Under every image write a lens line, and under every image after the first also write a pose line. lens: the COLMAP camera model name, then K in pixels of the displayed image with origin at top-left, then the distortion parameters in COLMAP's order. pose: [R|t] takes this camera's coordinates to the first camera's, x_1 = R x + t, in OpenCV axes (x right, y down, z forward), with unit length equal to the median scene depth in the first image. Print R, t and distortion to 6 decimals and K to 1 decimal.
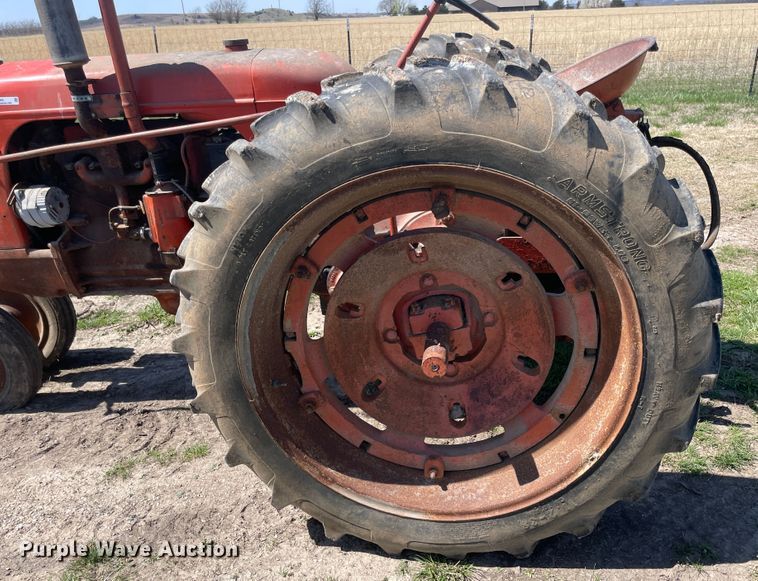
lens RADIAL K [[633.7, 0, 420.8], [0, 633.7, 304.2], [0, 0, 1]] dist [0.100795, -0.144829]
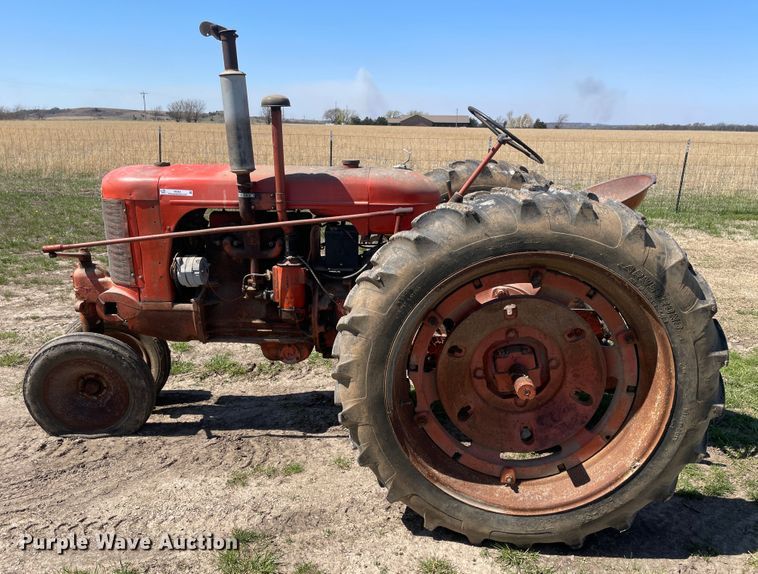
lens RADIAL K [[615.8, 0, 374.8], [0, 615.8, 292.9], [0, 0, 1]] dist [0.098022, -0.139089]
pose [[0.998226, 0.048412, 0.034671, -0.328384], [-0.042340, 0.986467, -0.158400, 0.100217], [-0.041870, 0.156651, 0.986766, -0.337119]]
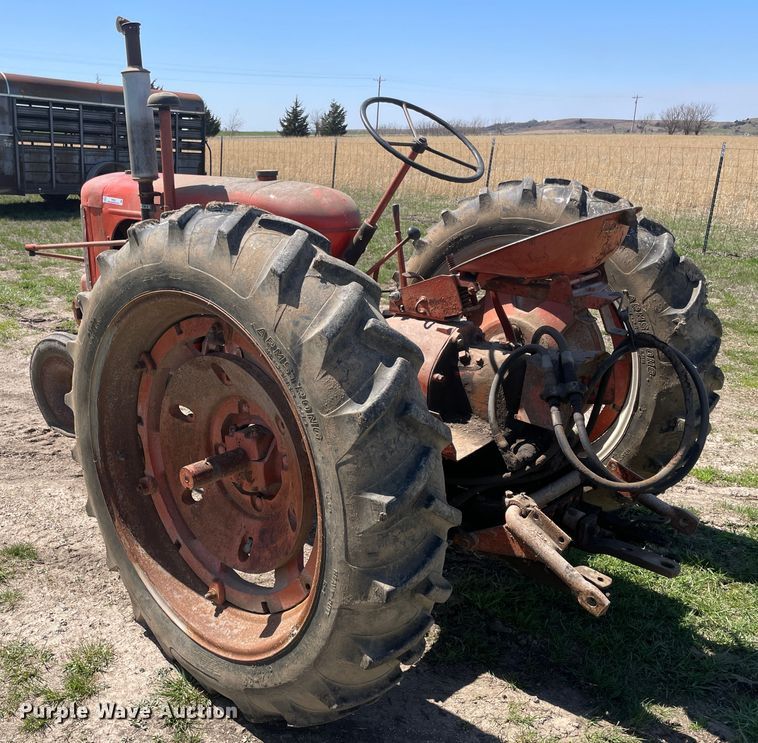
lens RADIAL K [[784.7, 0, 286.1], [0, 784.7, 371.0], [0, 0, 1]] dist [0.098205, -0.163067]
pose [[0.747058, 0.236479, -0.621274, 0.810031], [-0.306872, 0.951727, -0.006741, -0.100658], [0.589690, 0.195687, 0.783564, 0.023519]]
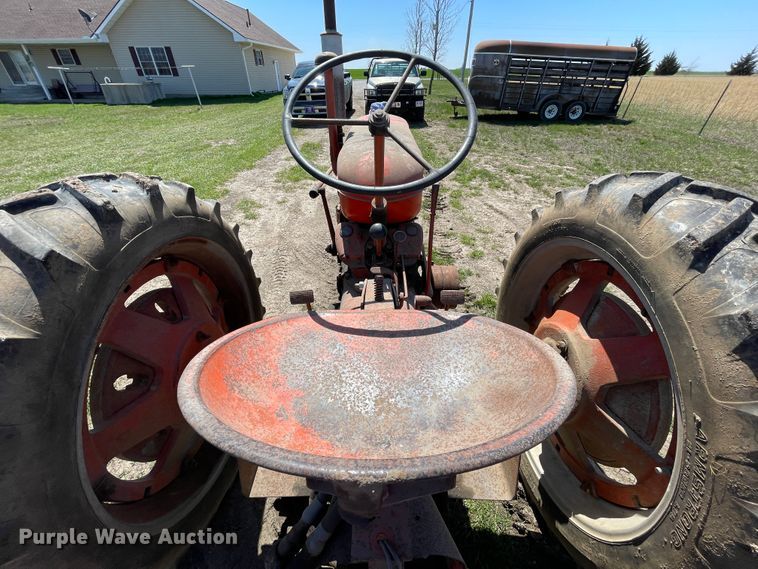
lens RADIAL K [[309.3, 0, 376.2], [0, 309.3, 280.4], [0, 0, 1]] dist [-0.002082, -0.000449]
pose [[0.068766, 0.593751, -0.801705, 0.473187], [-0.411923, 0.748805, 0.519240, -0.608503], [0.908620, 0.294535, 0.296073, 1.096909]]
